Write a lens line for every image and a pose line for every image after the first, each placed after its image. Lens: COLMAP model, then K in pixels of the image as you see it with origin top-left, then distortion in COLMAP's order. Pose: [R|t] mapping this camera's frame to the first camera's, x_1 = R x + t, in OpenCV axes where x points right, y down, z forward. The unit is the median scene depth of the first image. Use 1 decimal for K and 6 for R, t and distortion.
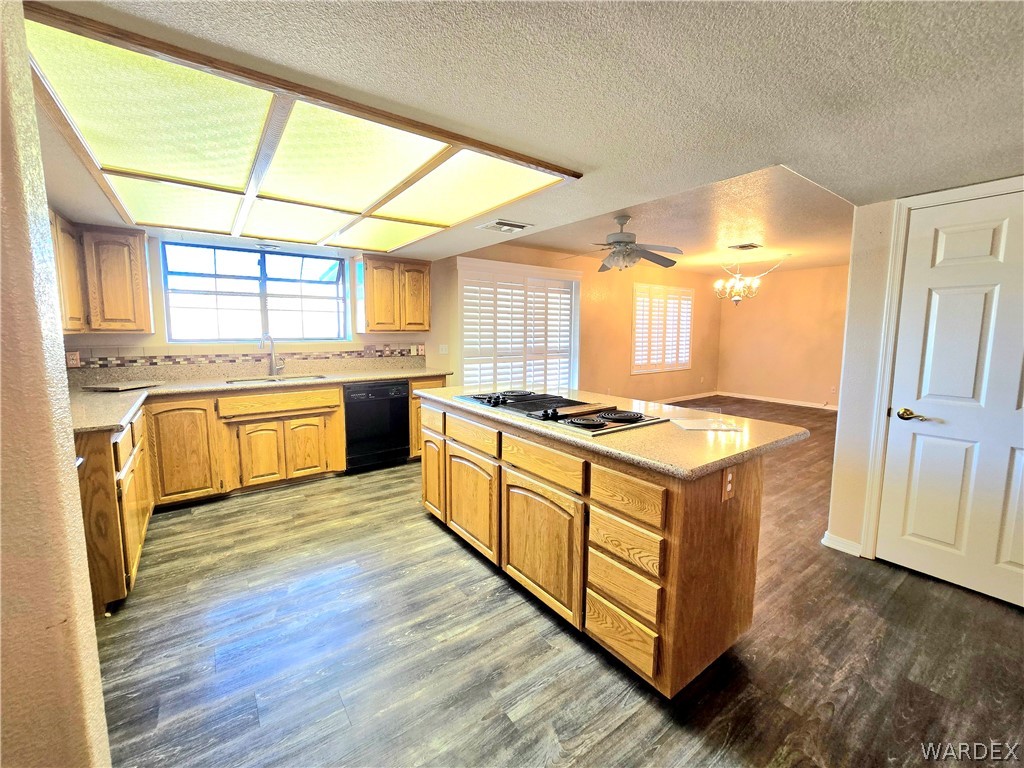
lens RADIAL K [[422.0, 0, 507.7], [0, 422.0, 377.1], [0, 0, 1]] dist [-0.009566, 0.001605]
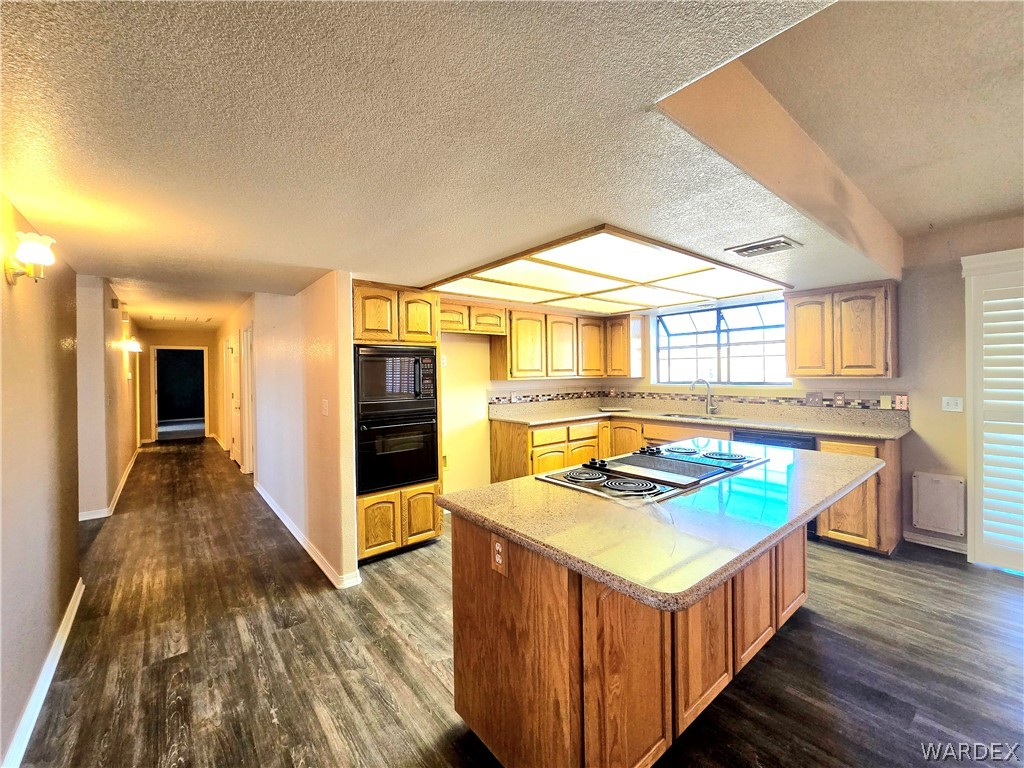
lens RADIAL K [[422.0, 0, 501.8], [0, 422.0, 373.8], [0, 0, 1]] dist [-0.009566, 0.001605]
pose [[0.039620, -0.001362, -0.999214, 0.748594], [-0.100185, 0.994955, -0.005329, -0.066298], [0.994180, 0.100317, 0.039283, 0.488814]]
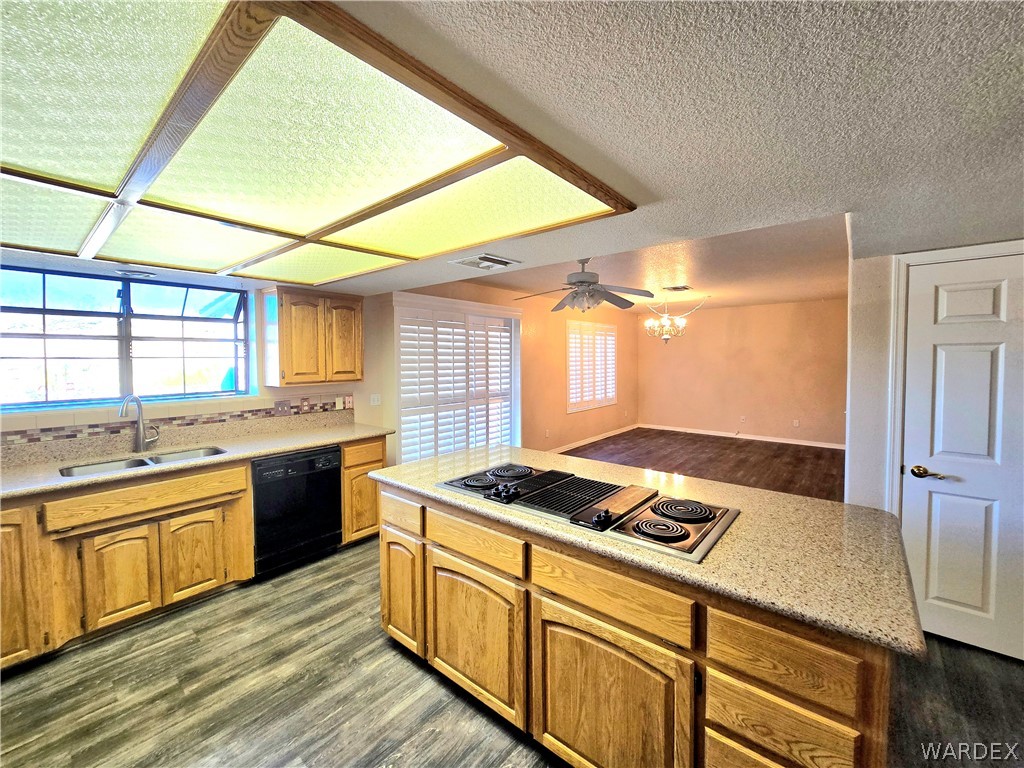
lens RADIAL K [[422.0, 0, 507.3], [0, 422.0, 374.9], [0, 0, 1]] dist [-0.009566, 0.001605]
pose [[0.970733, -0.019681, 0.239354, -0.161456], [0.036544, 0.997136, -0.066221, -0.083090], [-0.237365, 0.073030, 0.968671, 0.211607]]
